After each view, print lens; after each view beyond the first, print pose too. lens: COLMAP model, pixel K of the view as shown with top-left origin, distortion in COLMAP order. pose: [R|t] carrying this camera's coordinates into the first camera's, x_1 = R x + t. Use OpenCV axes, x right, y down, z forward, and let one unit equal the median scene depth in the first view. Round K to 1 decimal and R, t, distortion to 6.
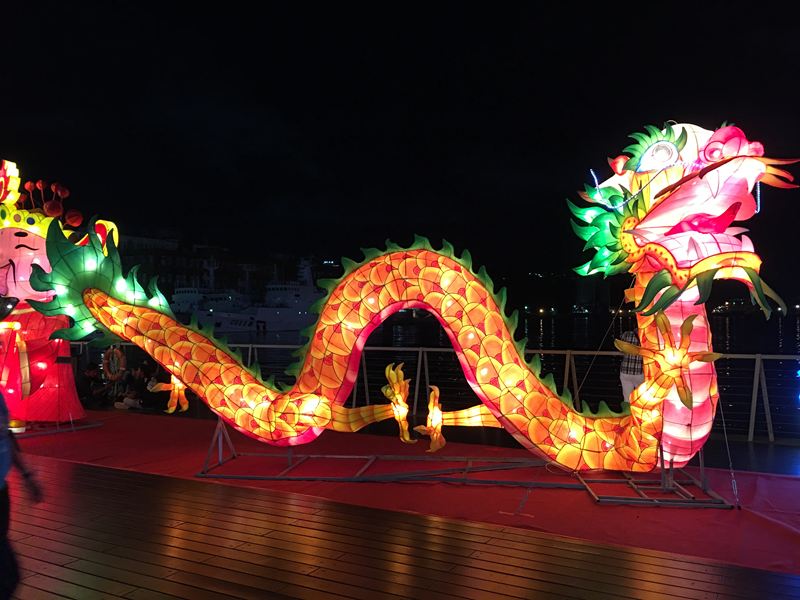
lens RADIAL K [[683.2, 0, 398.0], [0, 683.2, 291.2], [0, 0, 1]] dist [0.056455, -0.030287]
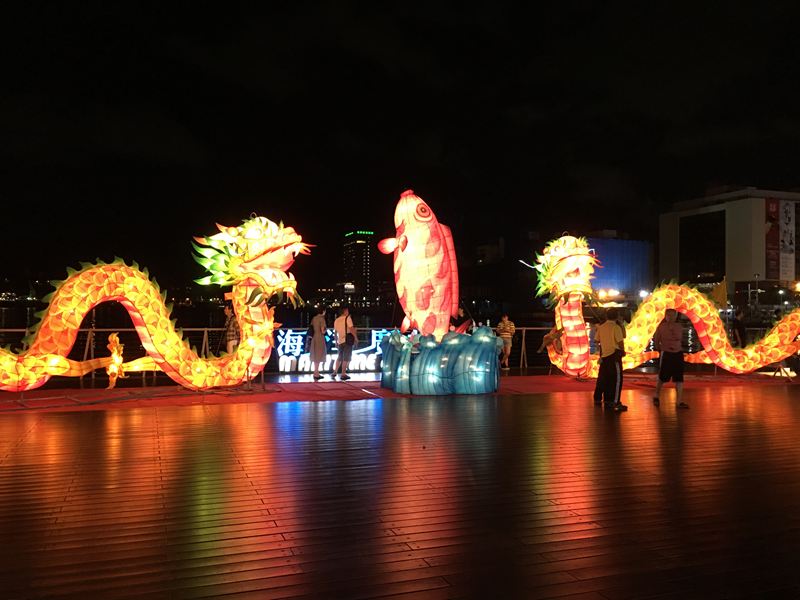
lens RADIAL K [[683.2, 0, 397.3], [0, 683.2, 301.0], [0, 0, 1]] dist [0.056455, -0.030287]
pose [[0.648801, 0.022212, 0.760634, -0.800896], [-0.039141, 0.999225, 0.004206, -0.007981], [-0.759951, -0.032501, 0.649168, -0.605758]]
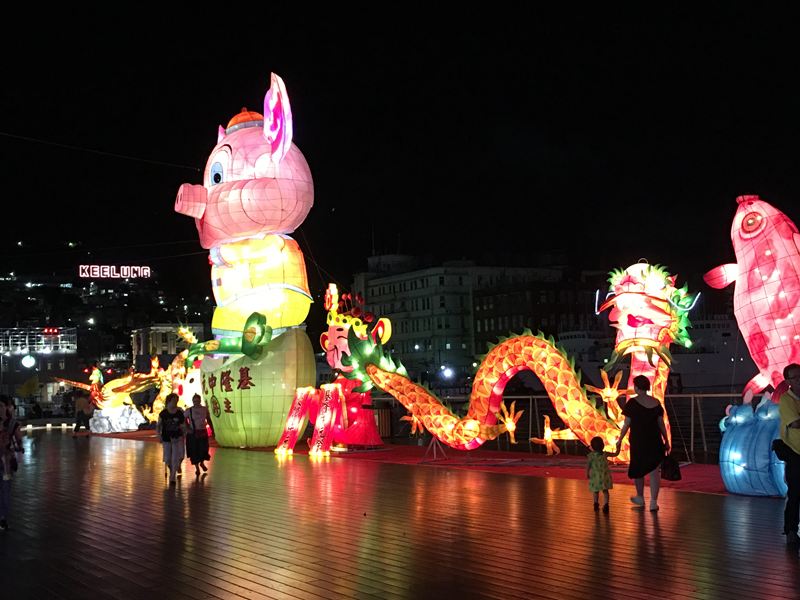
lens RADIAL K [[1007.4, 0, 401.4], [0, 1007.4, 295.1], [0, 0, 1]] dist [0.043478, 0.000000]
pose [[0.882921, -0.069022, -0.464421, 0.949458], [0.053154, 0.997471, -0.047191, -0.059980], [0.466504, 0.016980, 0.884356, -1.416820]]
